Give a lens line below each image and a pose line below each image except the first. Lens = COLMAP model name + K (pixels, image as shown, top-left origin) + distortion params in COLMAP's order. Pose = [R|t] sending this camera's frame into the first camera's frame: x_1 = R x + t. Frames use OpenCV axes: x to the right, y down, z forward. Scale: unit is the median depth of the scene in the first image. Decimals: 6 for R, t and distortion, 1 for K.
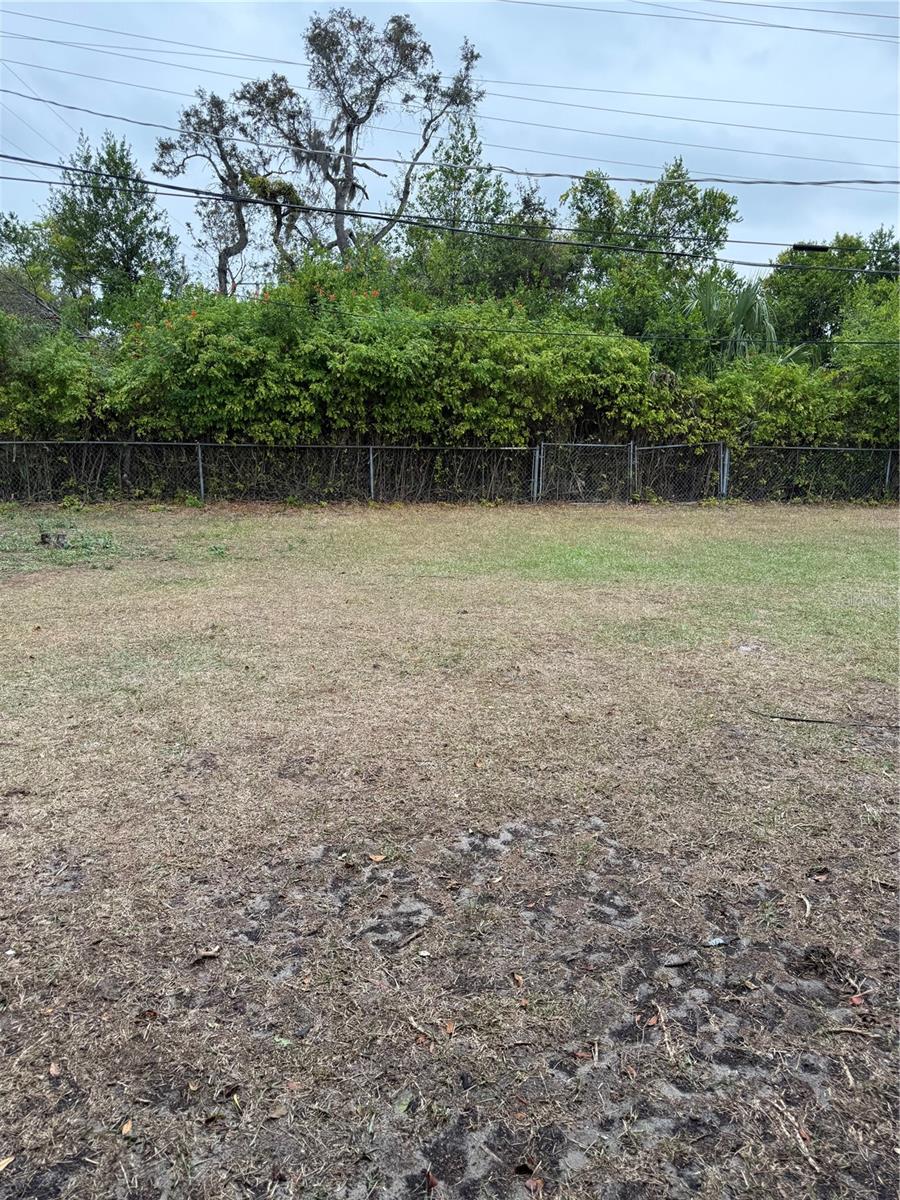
lens RADIAL K [[885.7, 0, 445.8], [0, 885.7, 595.7], [0, 0, 1]] dist [0.009201, -0.000571]
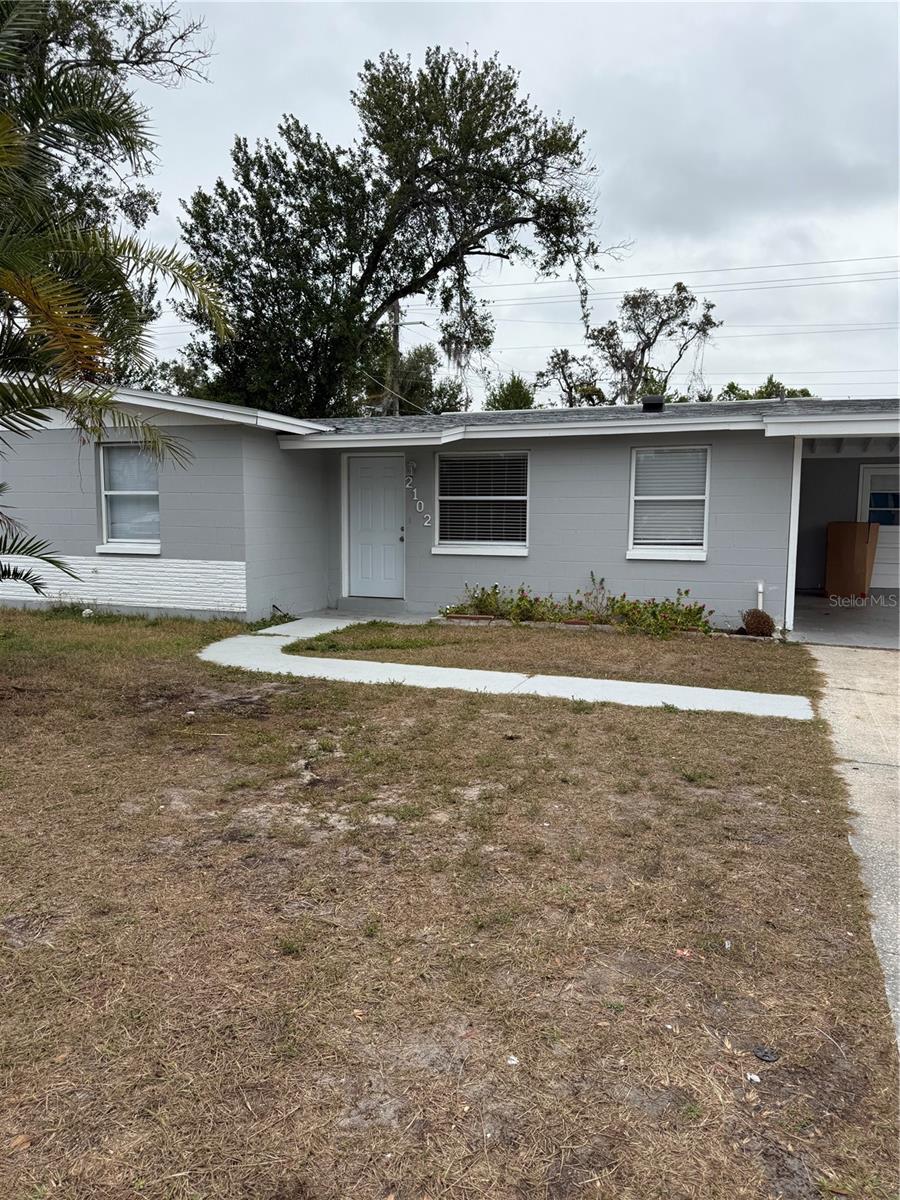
lens RADIAL K [[862.7, 0, 449.2], [0, 862.7, 599.4], [0, 0, 1]] dist [0.147661, -0.274187]
pose [[0.866630, 0.048727, -0.496567, 0.486234], [-0.097826, 0.992498, -0.073339, 0.140595], [0.489268, 0.112135, 0.864895, -0.692688]]
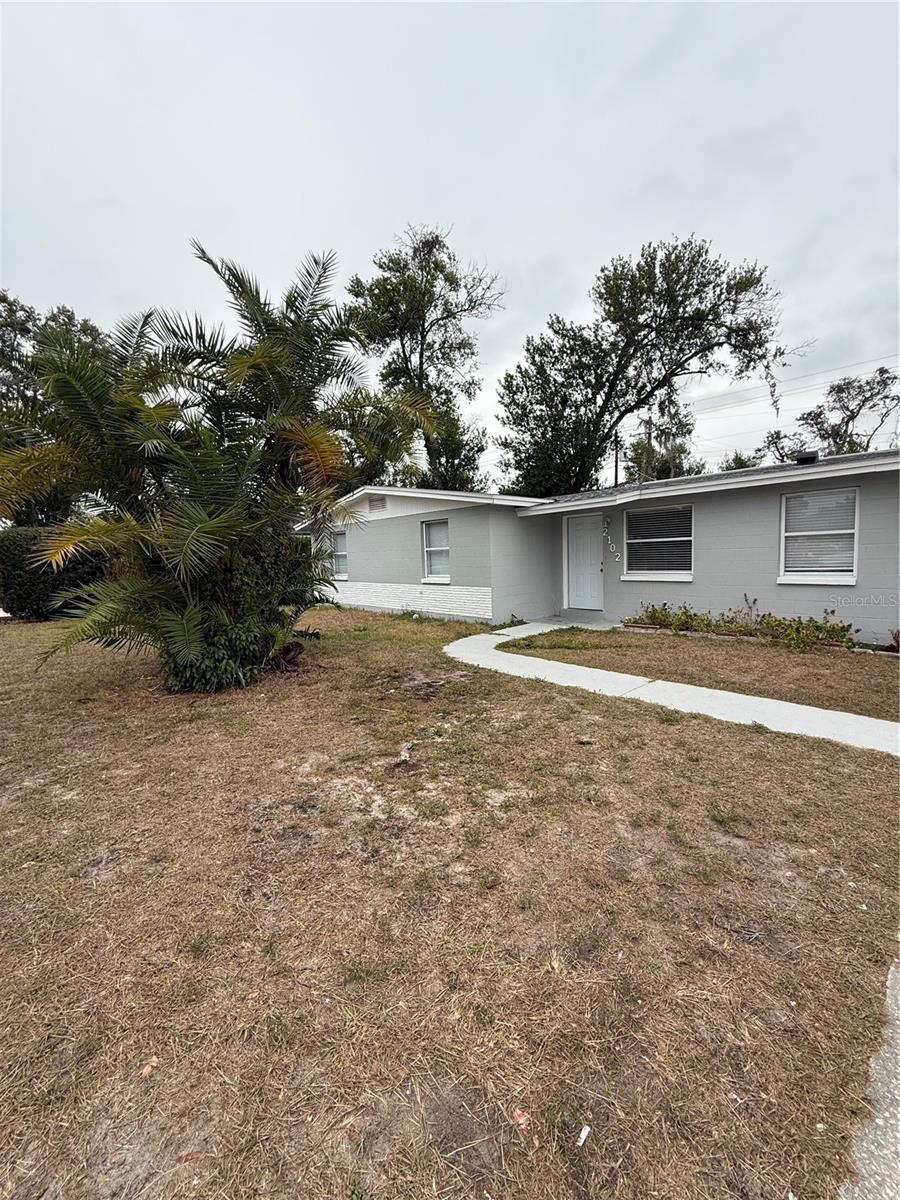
lens RADIAL K [[480.8, 0, 450.5], [0, 480.8, 596.0], [0, 0, 1]] dist [-0.001127, 0.000147]
pose [[0.522149, 0.047163, -0.851549, 0.499251], [-0.127799, 0.991523, -0.023448, 0.112384], [0.843225, 0.121070, 0.523750, -0.566008]]
